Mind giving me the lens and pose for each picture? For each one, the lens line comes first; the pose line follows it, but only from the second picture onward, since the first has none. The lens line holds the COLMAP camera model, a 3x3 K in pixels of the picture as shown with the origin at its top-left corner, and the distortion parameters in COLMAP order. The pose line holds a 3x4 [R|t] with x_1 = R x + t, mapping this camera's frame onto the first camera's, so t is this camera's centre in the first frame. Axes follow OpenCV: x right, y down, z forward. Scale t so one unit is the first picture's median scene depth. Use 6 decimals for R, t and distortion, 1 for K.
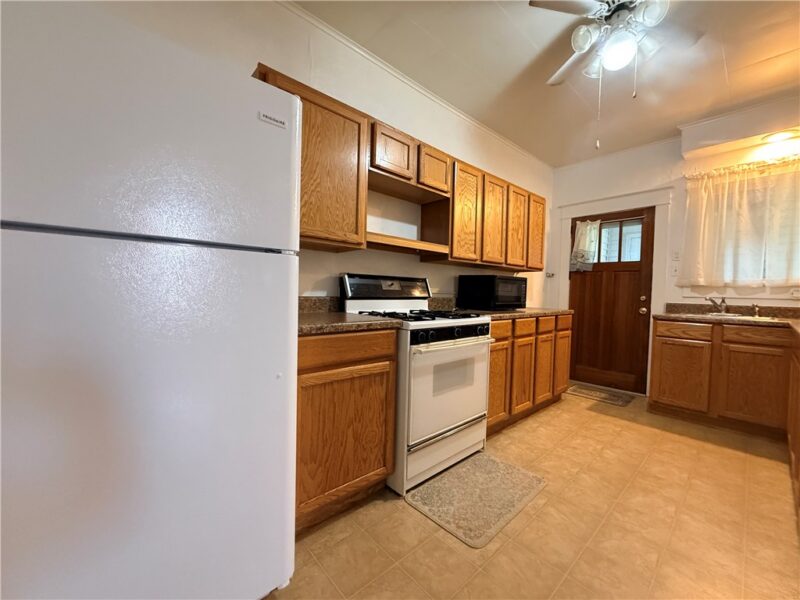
lens RADIAL K [[322.7, 0, 400.5], [0, 322.7, 302.0], [0, 0, 1]] dist [0.000074, -0.000233]
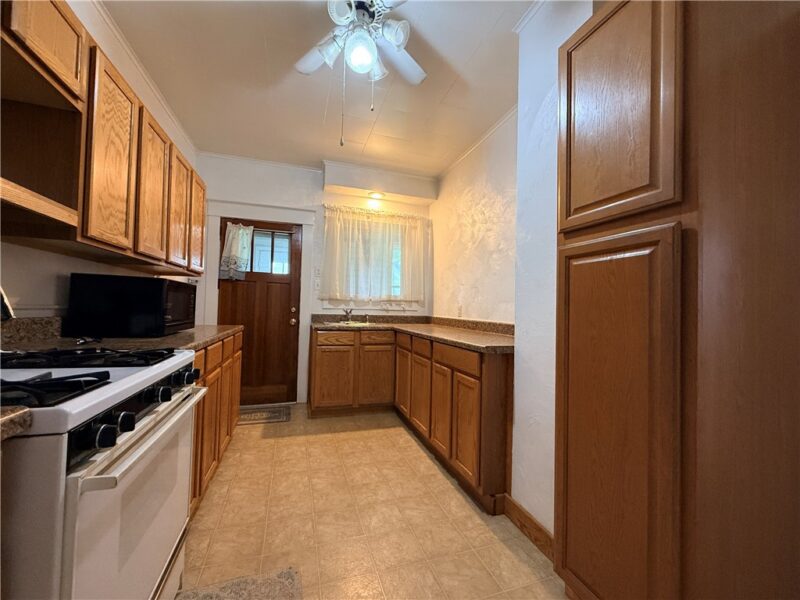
lens RADIAL K [[322.7, 0, 400.5], [0, 322.7, 302.0], [0, 0, 1]] dist [0.000074, -0.000233]
pose [[0.406765, 0.005863, 0.913514, -0.074730], [0.016456, 0.999770, -0.013744, -0.019893], [-0.913385, 0.020623, 0.406575, 0.299442]]
